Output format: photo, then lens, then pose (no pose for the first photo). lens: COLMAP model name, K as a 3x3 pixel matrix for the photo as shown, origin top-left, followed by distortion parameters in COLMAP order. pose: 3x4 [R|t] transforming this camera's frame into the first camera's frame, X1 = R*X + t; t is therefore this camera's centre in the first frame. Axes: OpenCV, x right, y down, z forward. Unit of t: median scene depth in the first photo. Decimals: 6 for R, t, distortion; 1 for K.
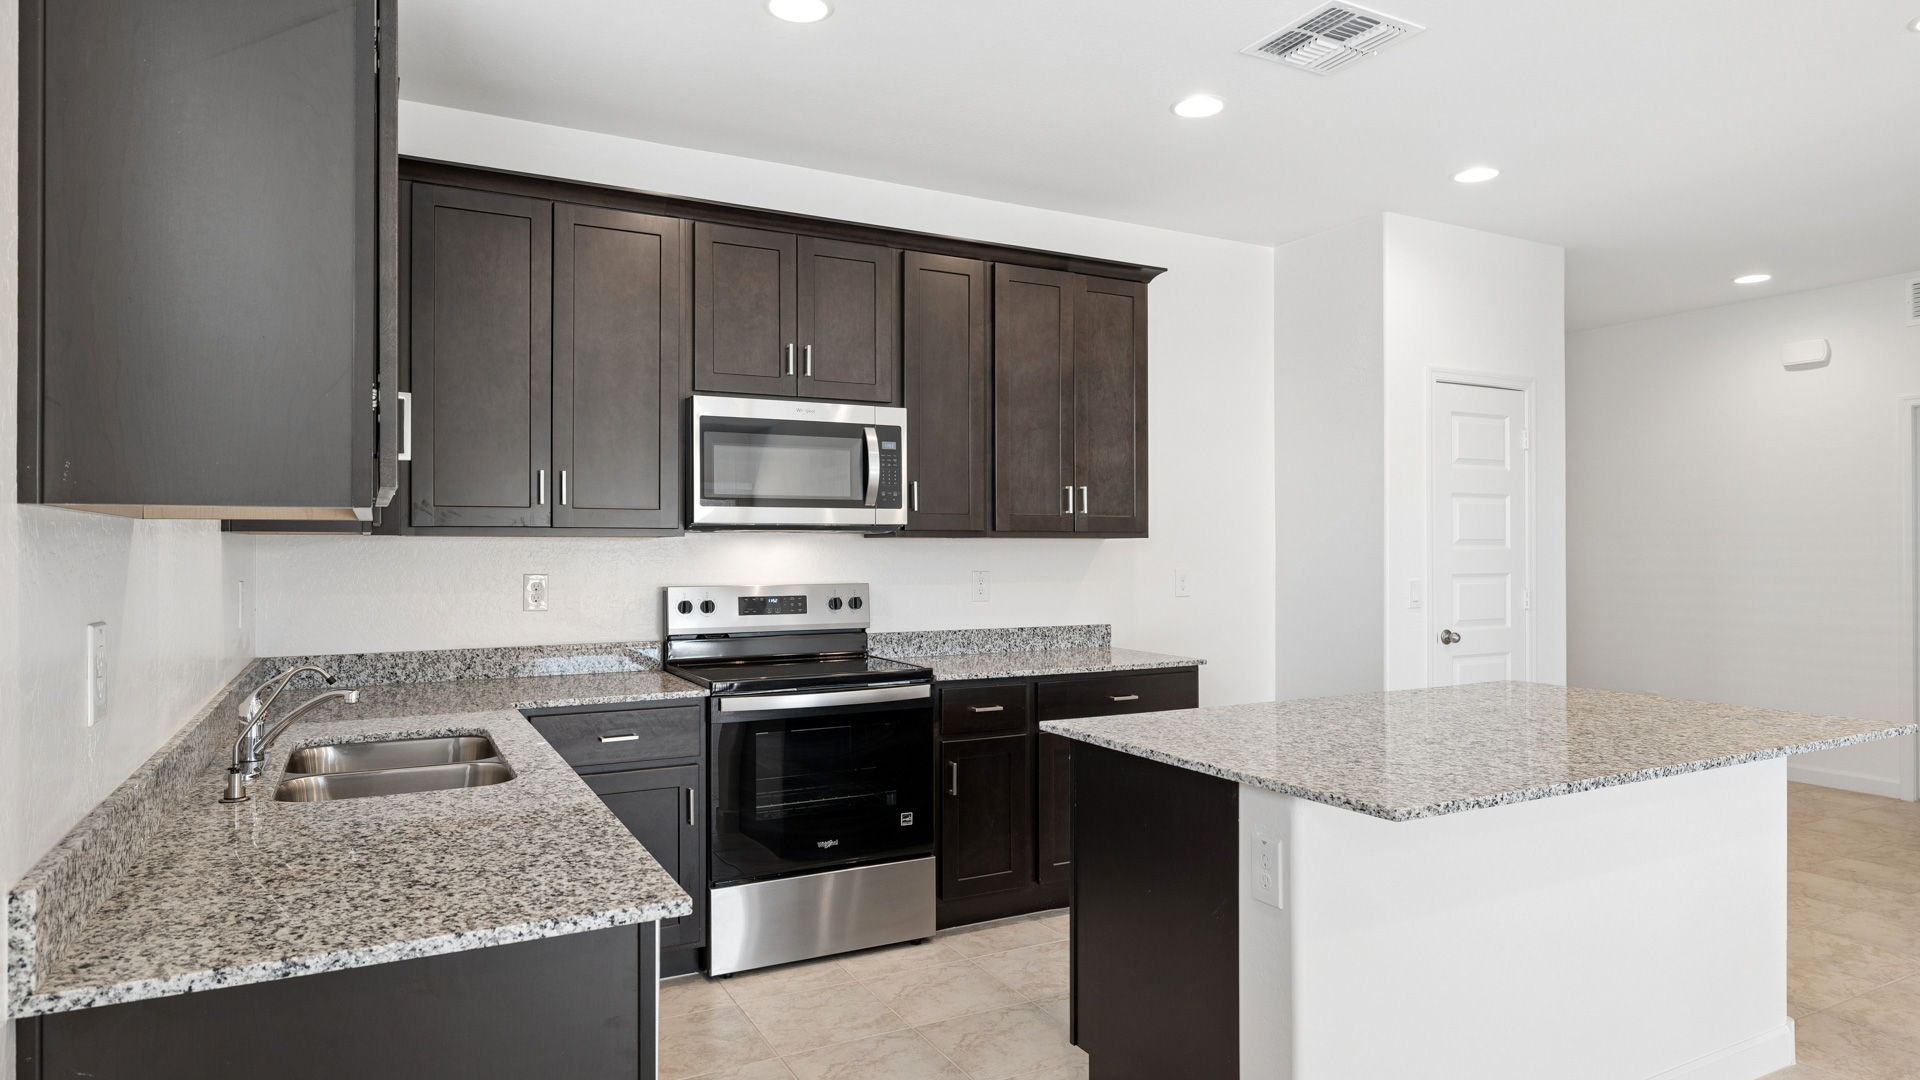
lens RADIAL K [[1114.4, 0, 966.3], [0, 1114.4, 542.8], [0, 0, 1]] dist [-0.006120, -0.000307]
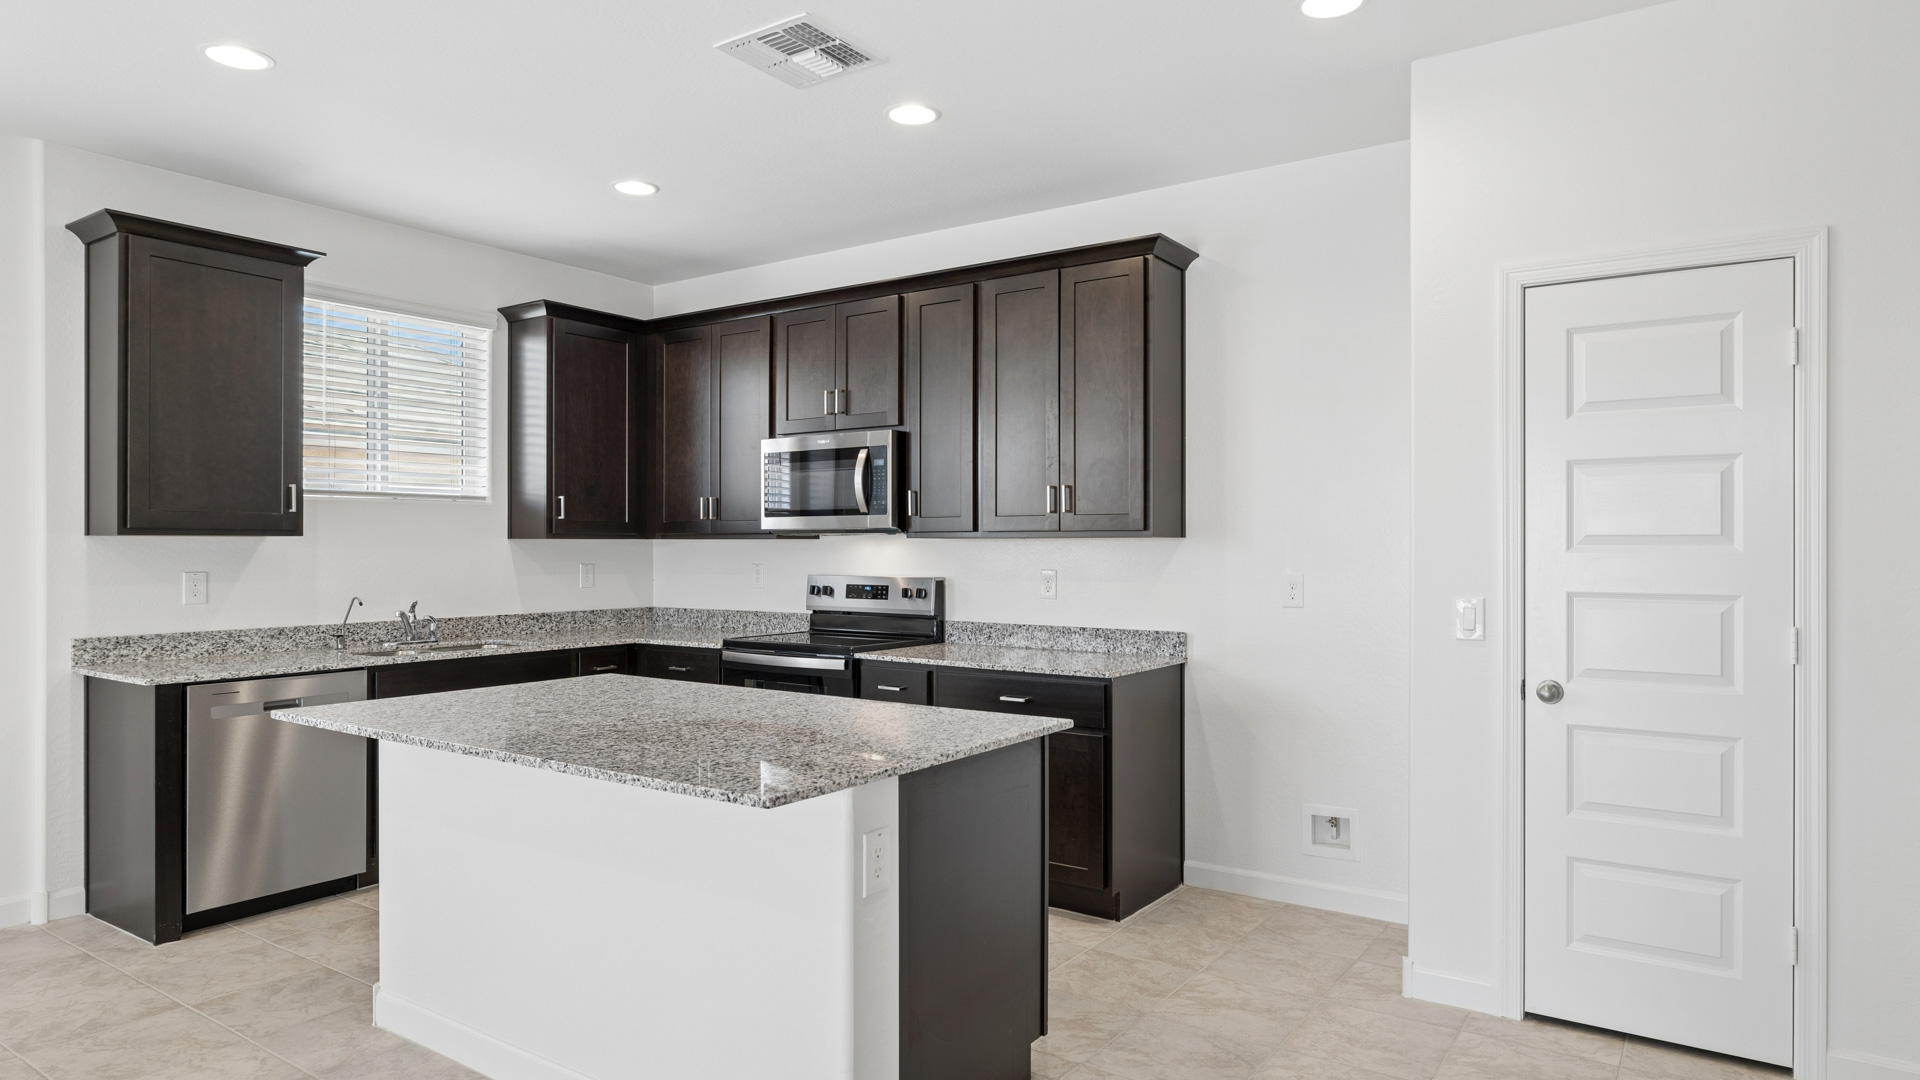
lens RADIAL K [[1114.4, 0, 966.3], [0, 1114.4, 542.8], [0, 0, 1]] dist [-0.006120, -0.000307]
pose [[0.462137, -0.001273, -0.886808, 1.055523], [0.003420, 0.999994, 0.000347, -0.000489], [0.886802, -0.003193, 0.462138, 0.530772]]
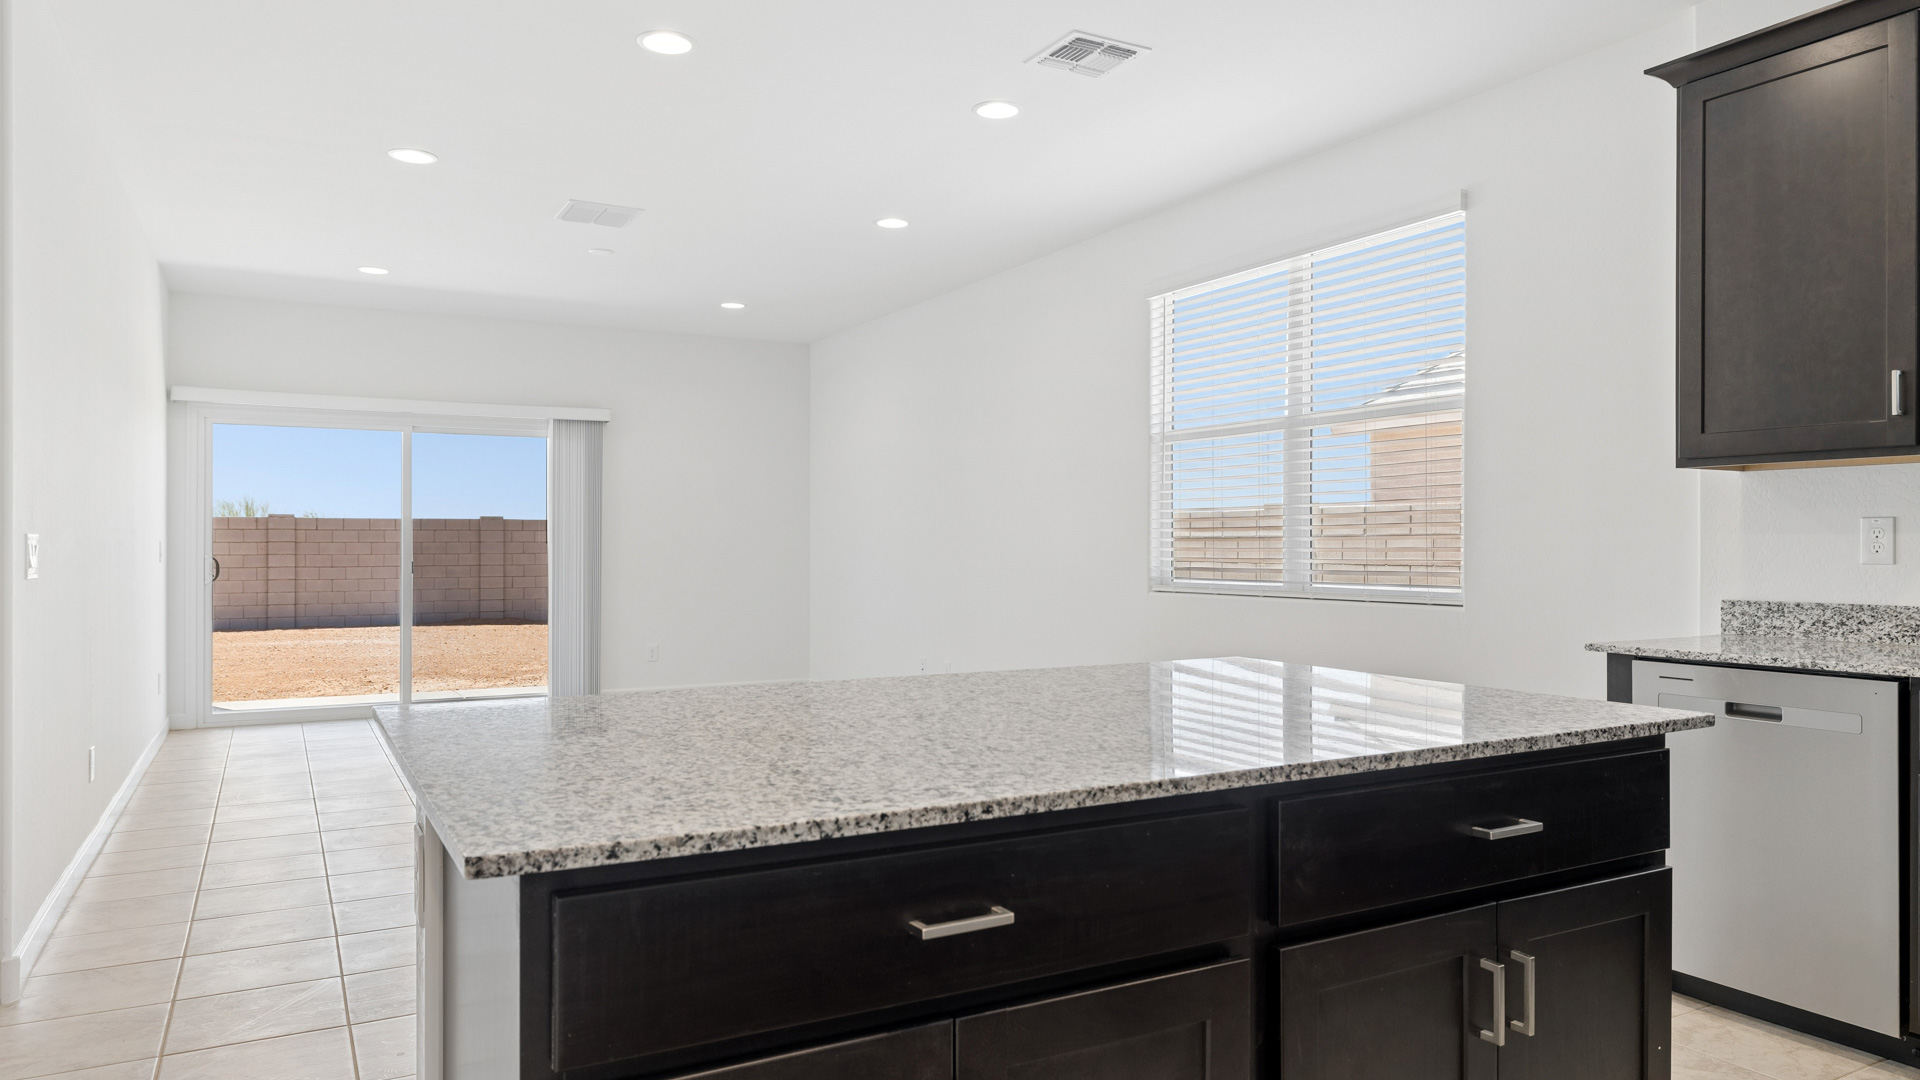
lens RADIAL K [[1246.5, 0, 960.0], [0, 1246.5, 540.0], [0, 0, 1]] dist [0.001411, 0.000314]
pose [[-0.999946, 0.002760, -0.010051, 0.347848], [0.002840, 0.999964, -0.007938, 0.046817], [0.010029, -0.007967, -0.999918, 1.200201]]
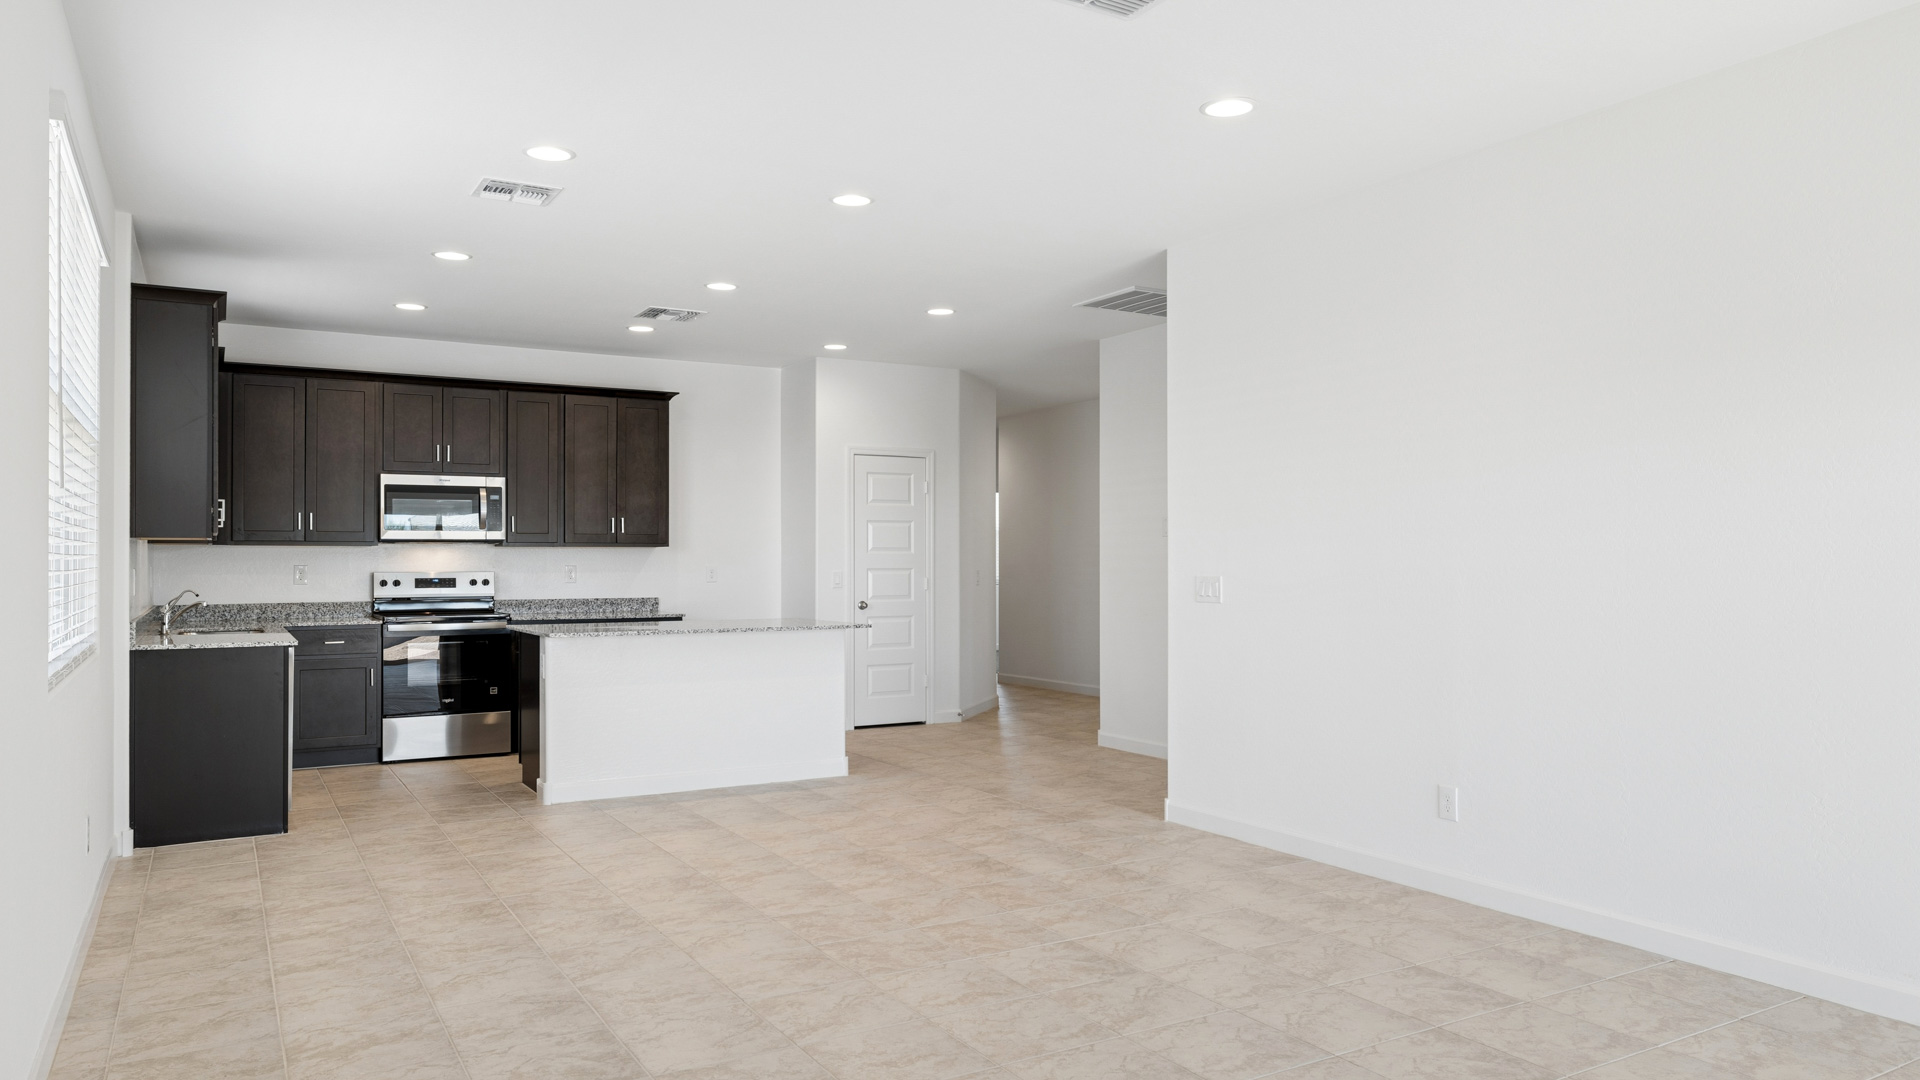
lens RADIAL K [[1274.2, 0, 962.9], [0, 1274.2, 549.0], [0, 0, 1]] dist [-0.000359, 0.002092]
pose [[0.999232, -0.000045, 0.039172, 0.643236], [0.000237, 0.999988, -0.004898, 0.010553], [-0.039172, 0.004903, 0.999220, -1.193821]]
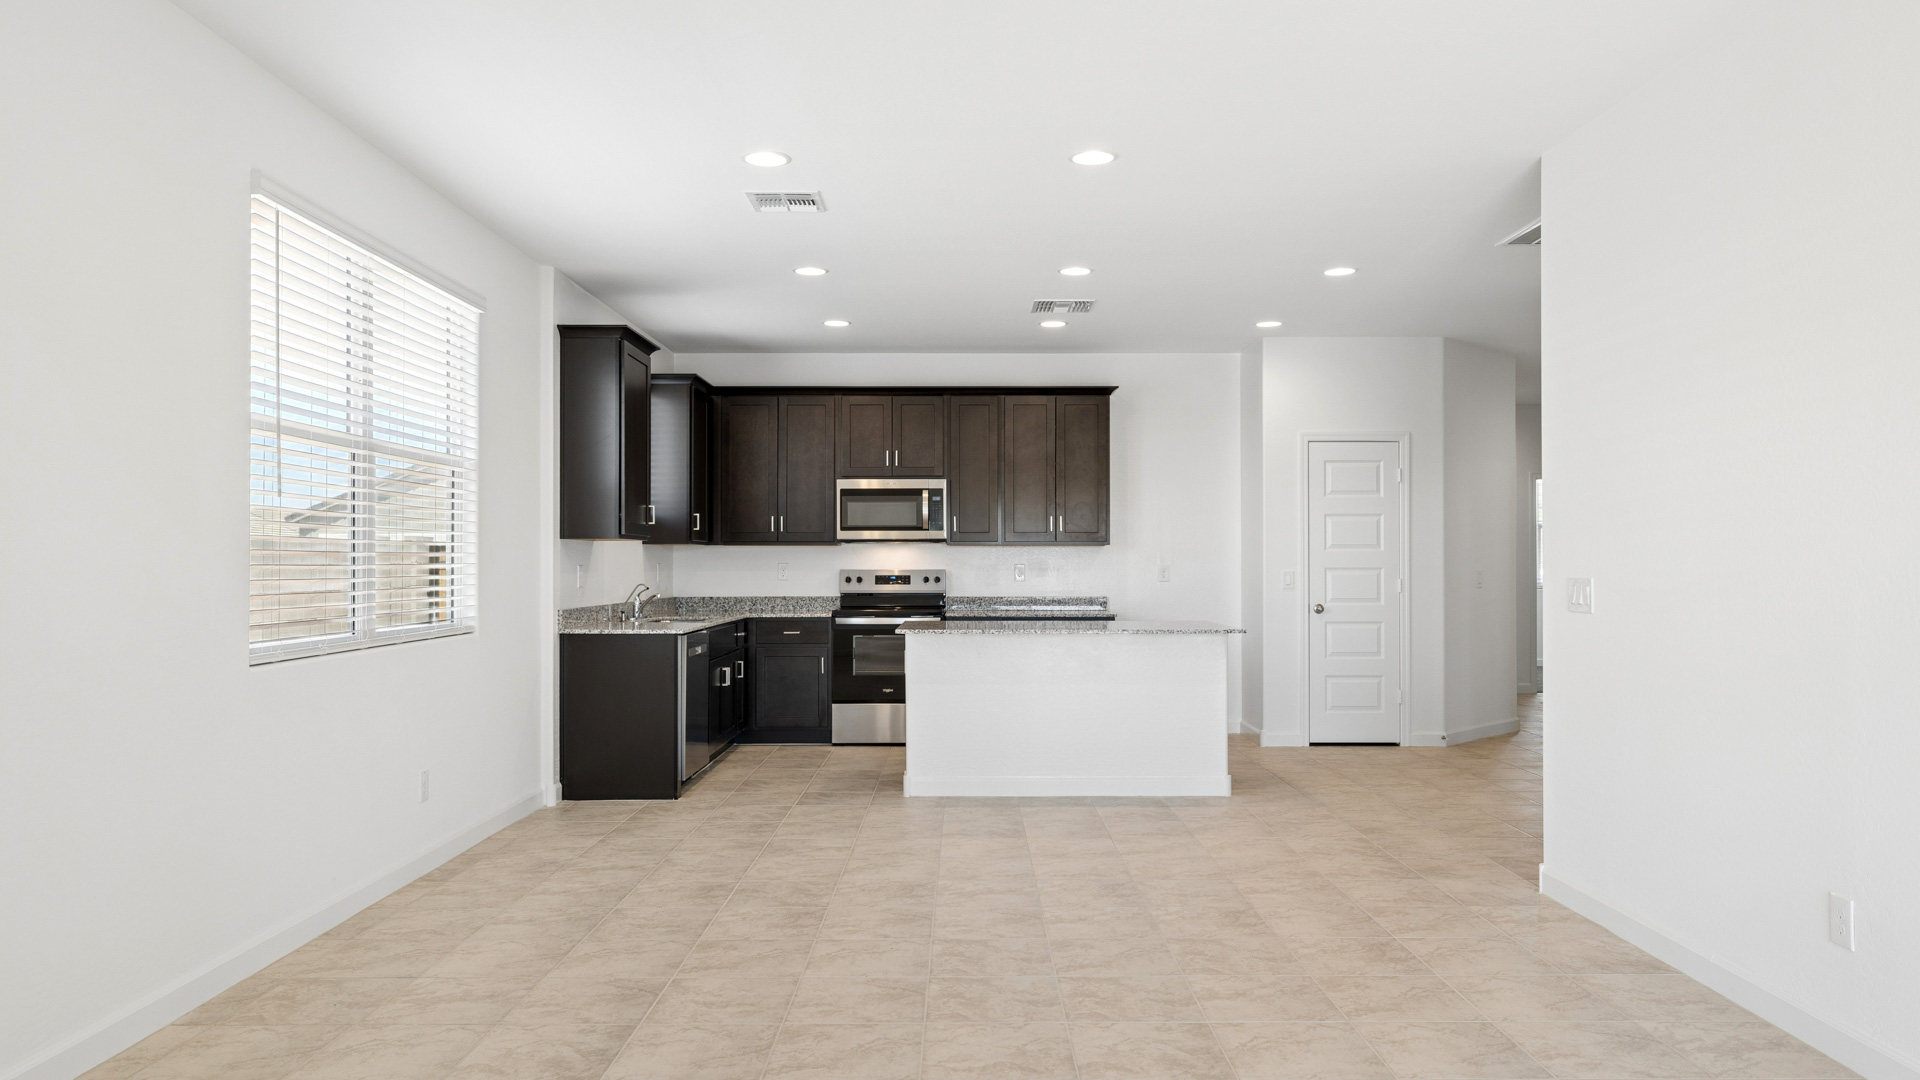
lens RADIAL K [[1274.2, 0, 962.9], [0, 1274.2, 549.0], [0, 0, 1]] dist [-0.000359, 0.002092]
pose [[0.880643, -0.004264, -0.473762, 1.048792], [0.001848, 0.999983, -0.005564, 0.014521], [0.473777, 0.004024, 0.880636, -0.970828]]
